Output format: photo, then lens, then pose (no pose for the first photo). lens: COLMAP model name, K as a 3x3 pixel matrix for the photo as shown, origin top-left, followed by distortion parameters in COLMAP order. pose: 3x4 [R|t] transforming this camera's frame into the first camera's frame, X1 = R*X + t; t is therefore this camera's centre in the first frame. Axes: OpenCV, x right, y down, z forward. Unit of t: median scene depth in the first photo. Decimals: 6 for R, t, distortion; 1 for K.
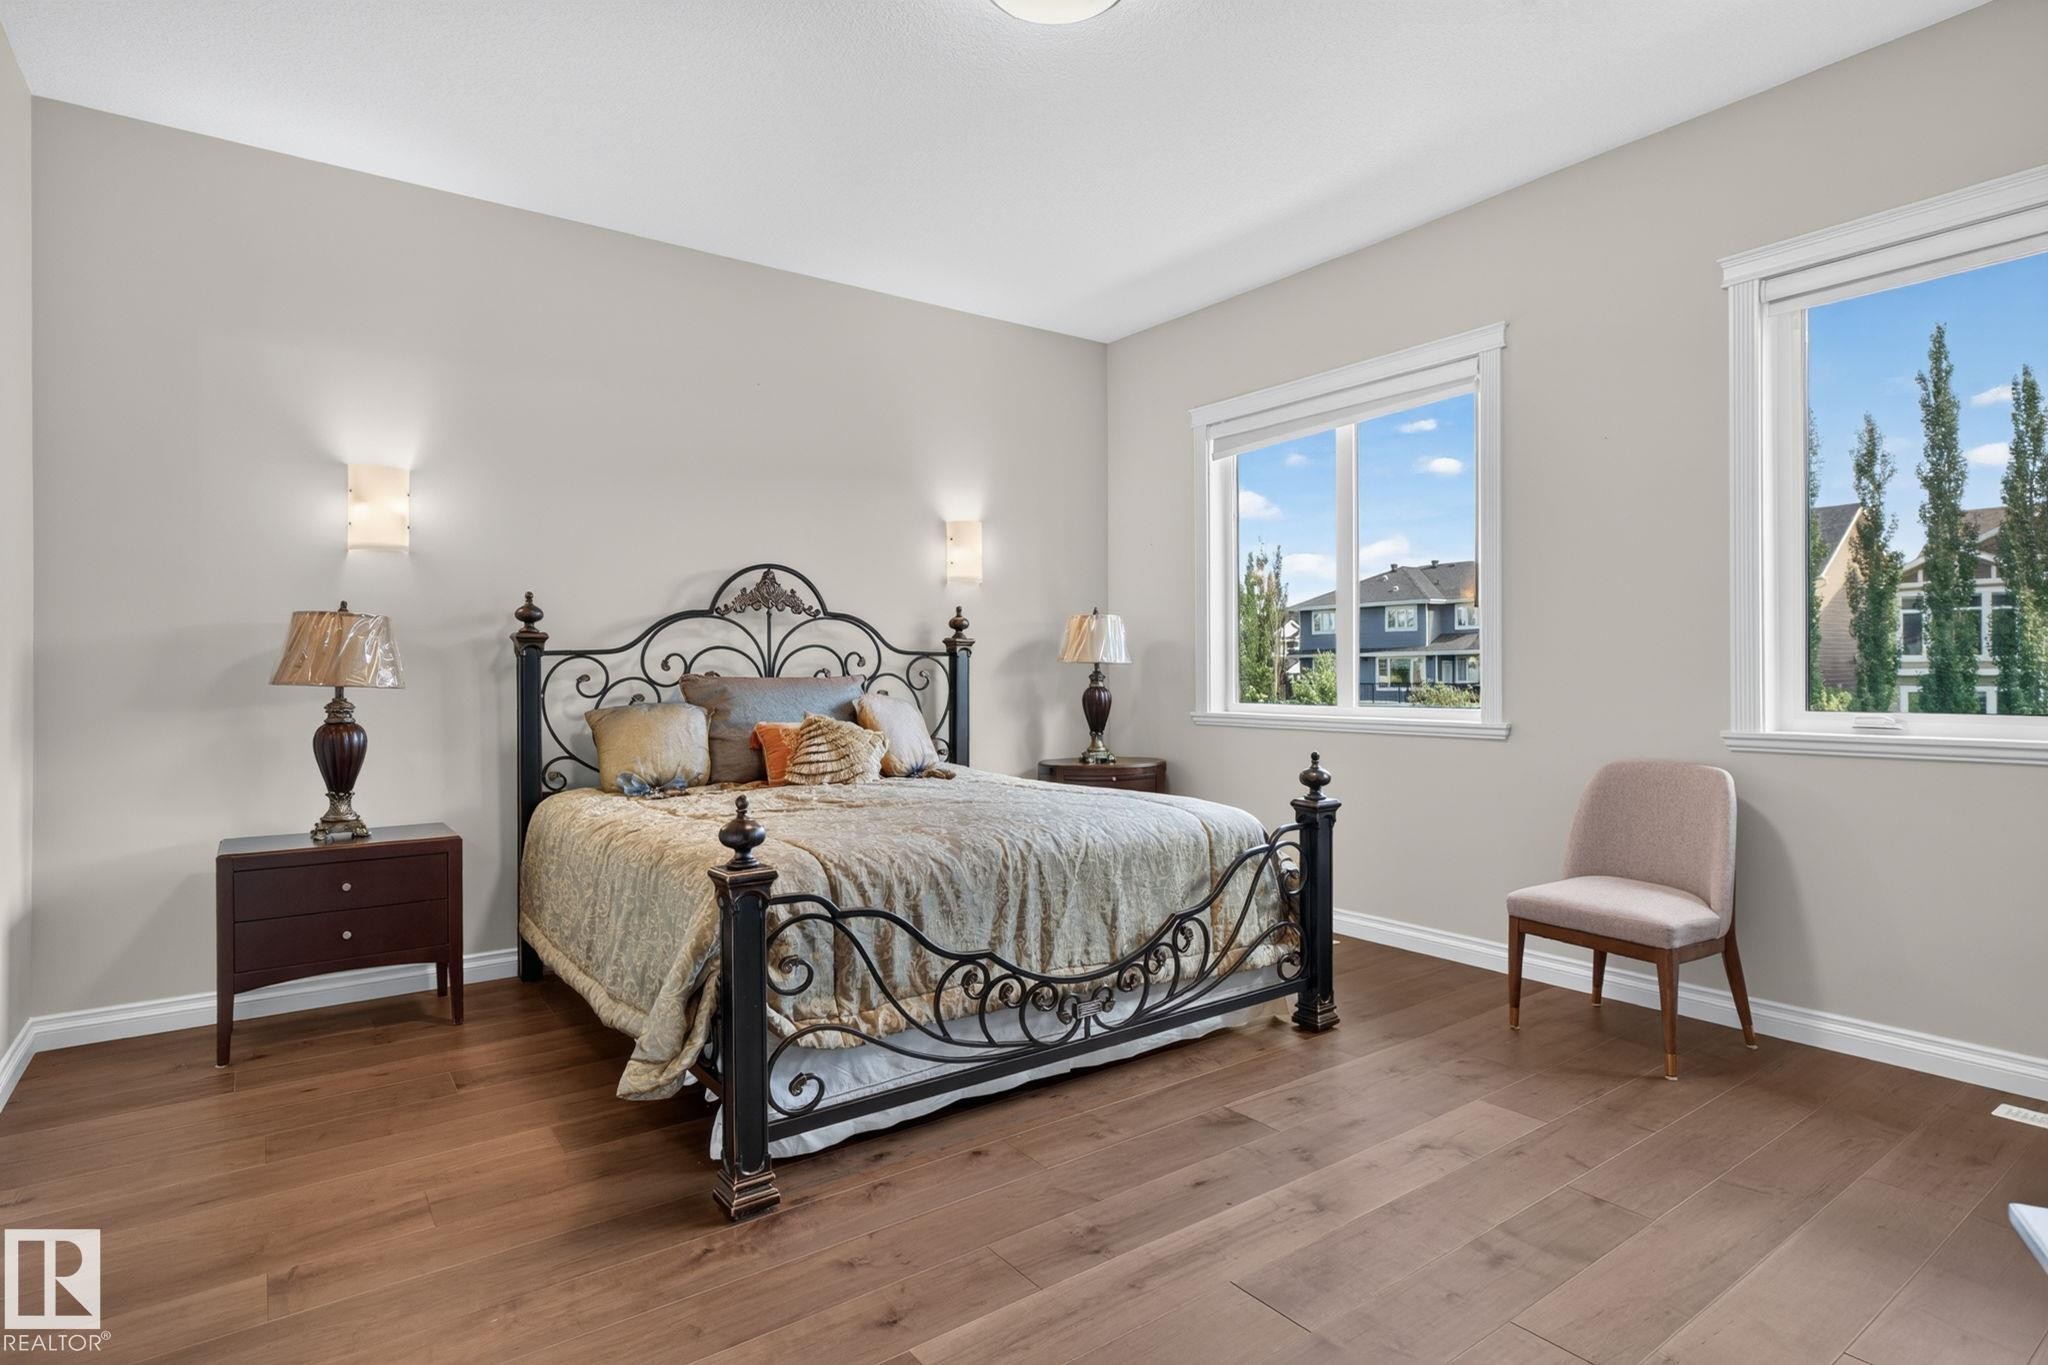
lens RADIAL K [[1057.9, 0, 1018.1], [0, 1057.9, 682.1], [0, 0, 1]] dist [0.000626, 0.000226]
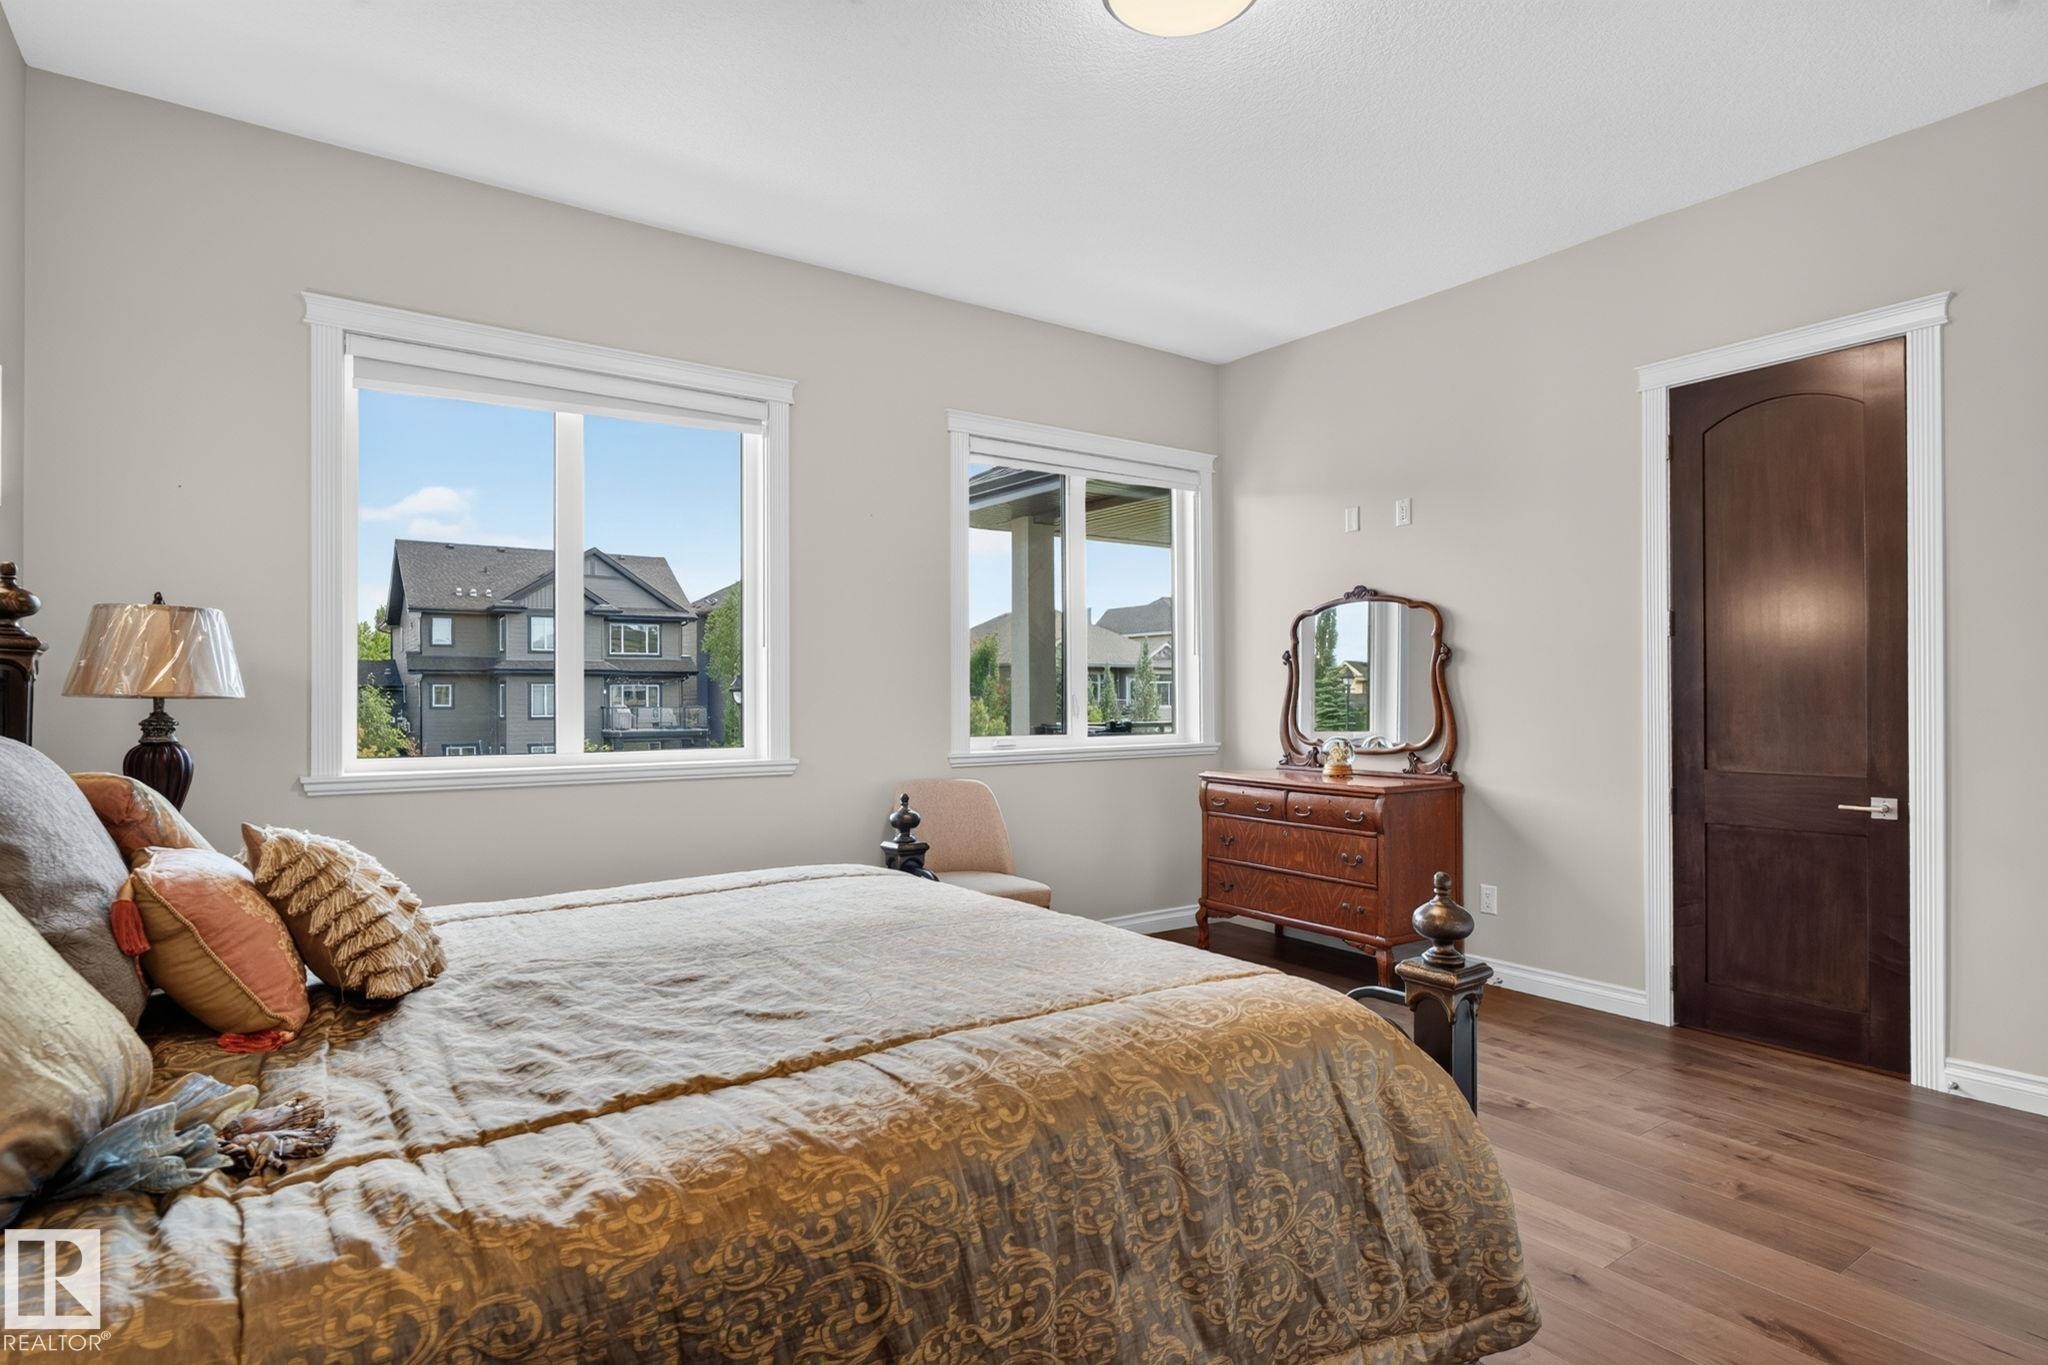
lens RADIAL K [[1057.9, 0, 1016.3], [0, 1057.9, 682.8], [0, 0, 1]] dist [0.000626, 0.000226]
pose [[0.016285, 0.012862, 0.999785, -0.463910], [0.006730, 0.999893, -0.012973, -0.015771], [-0.999845, 0.006940, 0.016197, 0.582782]]
